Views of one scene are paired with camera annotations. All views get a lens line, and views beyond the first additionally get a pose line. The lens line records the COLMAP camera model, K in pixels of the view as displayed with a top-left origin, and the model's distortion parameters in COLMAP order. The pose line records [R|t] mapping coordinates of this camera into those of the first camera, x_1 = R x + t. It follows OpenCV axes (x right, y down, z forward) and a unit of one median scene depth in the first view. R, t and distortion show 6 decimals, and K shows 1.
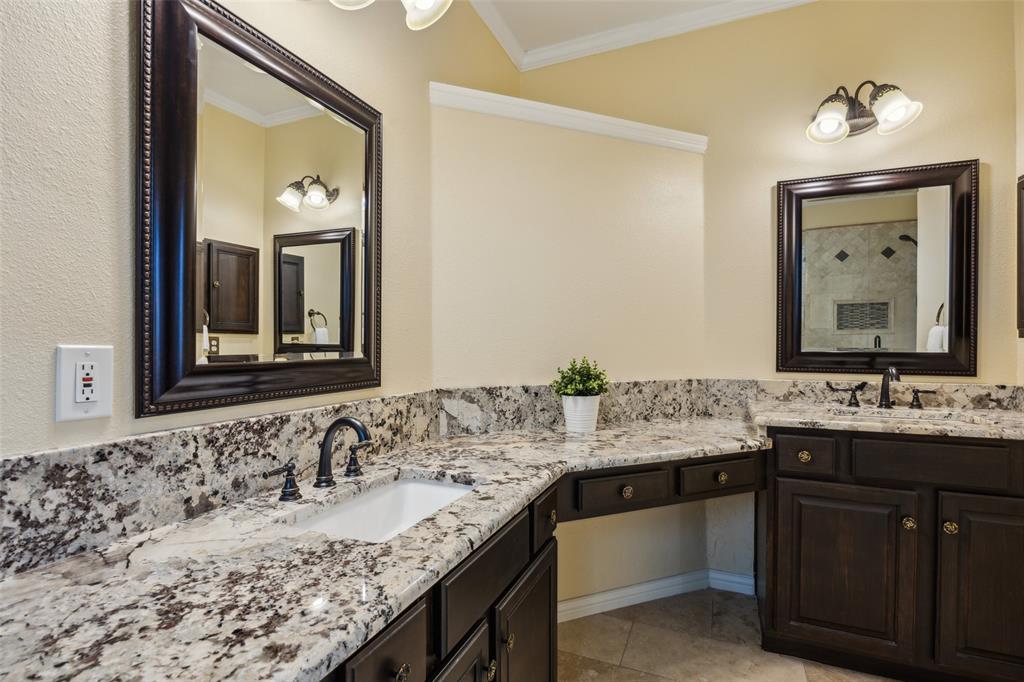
lens RADIAL K [[492.6, 0, 510.6], [0, 492.6, 343.8], [0, 0, 1]] dist [-0.004128, 0.000432]
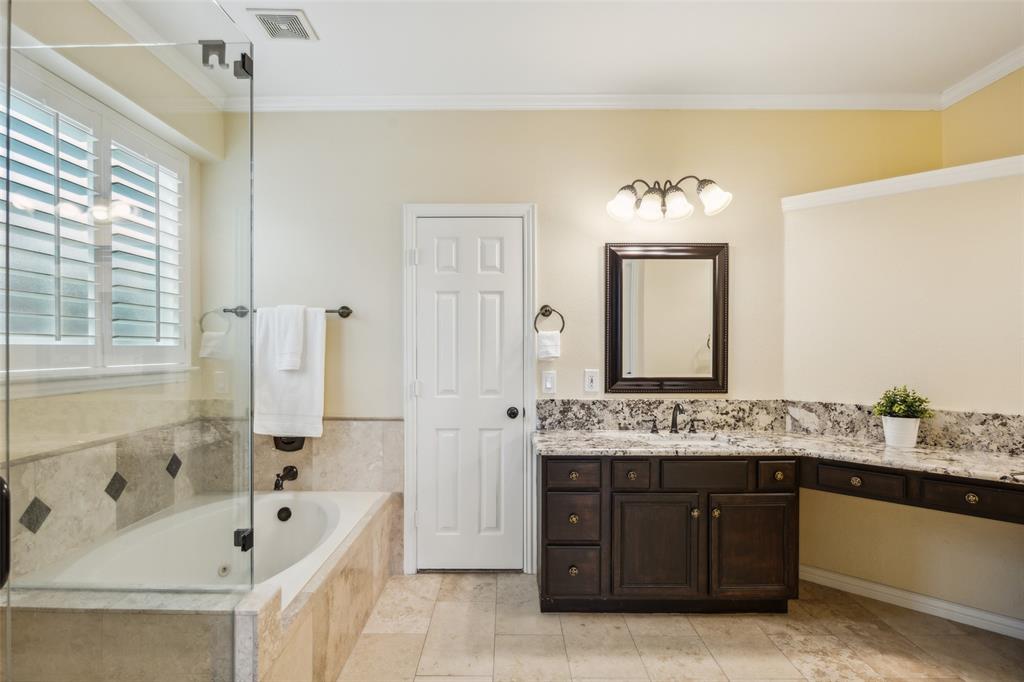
lens RADIAL K [[542.0, 0, 505.7], [0, 542.0, 349.3], [0, 0, 1]] dist [-0.012751, 0.001617]
pose [[0.384424, 0.008148, -0.923121, 1.255765], [-0.003526, 0.999967, 0.007358, -0.087110], [0.923150, 0.000426, 0.384439, -0.521275]]
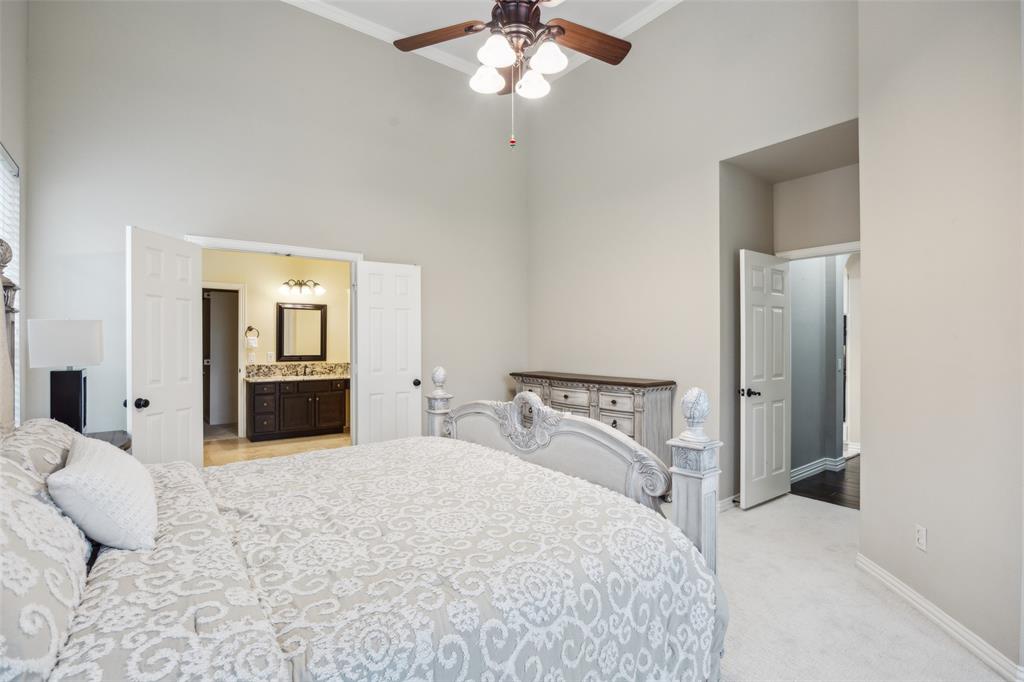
lens RADIAL K [[492.6, 0, 512.2], [0, 492.6, 339.2], [0, 0, 1]] dist [-0.004128, 0.000432]
pose [[0.861763, -0.006344, -0.507272, 3.755561], [-0.002007, 0.999871, -0.015915, -0.054101], [0.507307, 0.014734, 0.861639, -2.240948]]
